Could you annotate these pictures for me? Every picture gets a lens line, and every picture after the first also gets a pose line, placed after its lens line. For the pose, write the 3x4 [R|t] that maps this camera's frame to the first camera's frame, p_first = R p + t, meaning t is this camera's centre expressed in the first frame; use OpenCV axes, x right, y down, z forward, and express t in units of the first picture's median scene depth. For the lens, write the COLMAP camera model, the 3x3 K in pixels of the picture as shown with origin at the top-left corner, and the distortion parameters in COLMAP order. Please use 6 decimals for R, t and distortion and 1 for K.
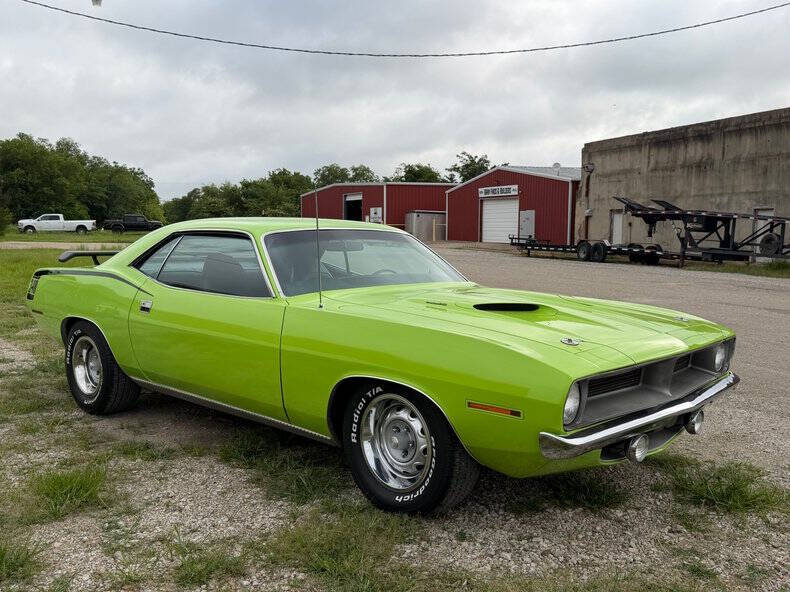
lens RADIAL K [[742.9, 0, 385.7], [0, 742.9, 291.8], [0, 0, 1]] dist [-0.019494, 0.000000]
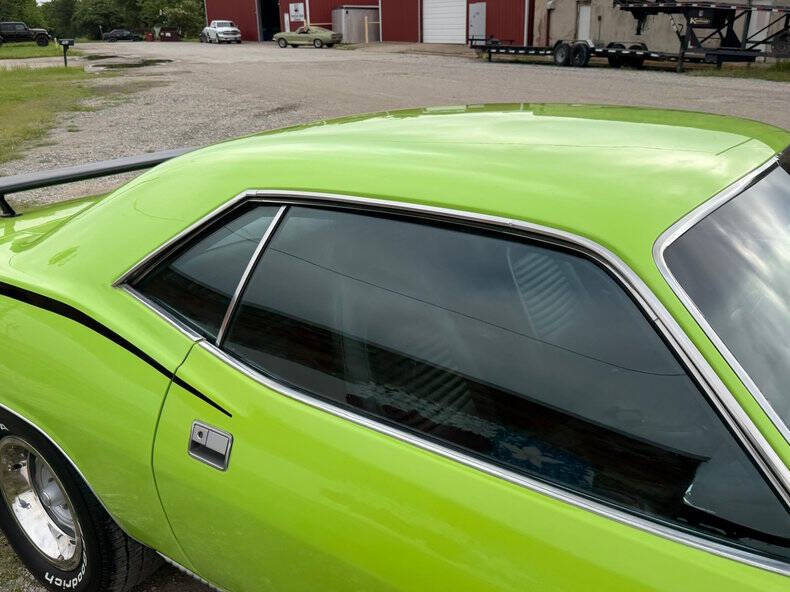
lens RADIAL K [[742.9, 0, 382.0], [0, 742.9, 307.3], [0, 0, 1]] dist [-0.019494, 0.000000]
pose [[0.992995, -0.071328, 0.094193, -0.044055], [0.042289, 0.958963, 0.280359, -0.022067], [-0.110325, -0.274412, 0.955263, 0.109614]]
